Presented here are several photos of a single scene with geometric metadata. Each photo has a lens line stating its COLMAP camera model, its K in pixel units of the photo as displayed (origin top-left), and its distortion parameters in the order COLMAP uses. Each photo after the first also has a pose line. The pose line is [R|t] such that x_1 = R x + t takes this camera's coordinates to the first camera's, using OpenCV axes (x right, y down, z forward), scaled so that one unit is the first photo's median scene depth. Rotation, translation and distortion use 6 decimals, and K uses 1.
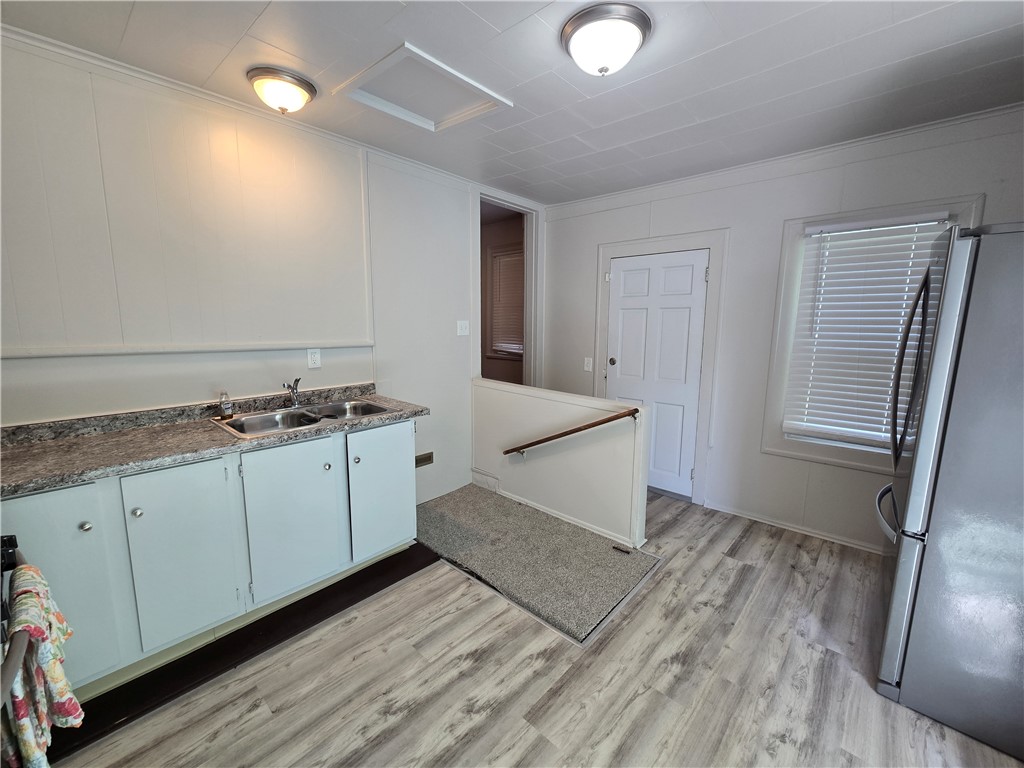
lens RADIAL K [[419.0, 0, 509.8], [0, 419.0, 384.5], [0, 0, 1]] dist [0.001140, -0.000162]
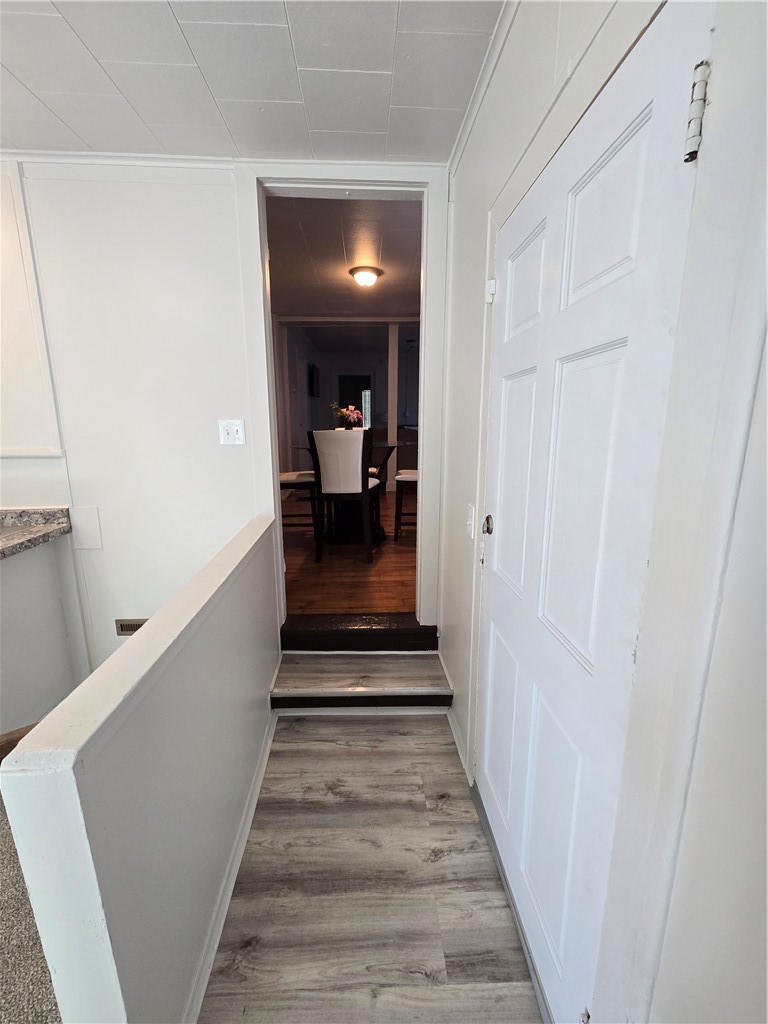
lens RADIAL K [[419.0, 0, 380.6], [0, 419.0, 513.1], [0, 0, 1]] dist [0.001140, -0.000162]
pose [[0.702607, 0.122143, -0.701017, 0.522413], [-0.100977, 0.992302, 0.071689, -0.096540], [0.704377, 0.020418, 0.709532, 0.823762]]
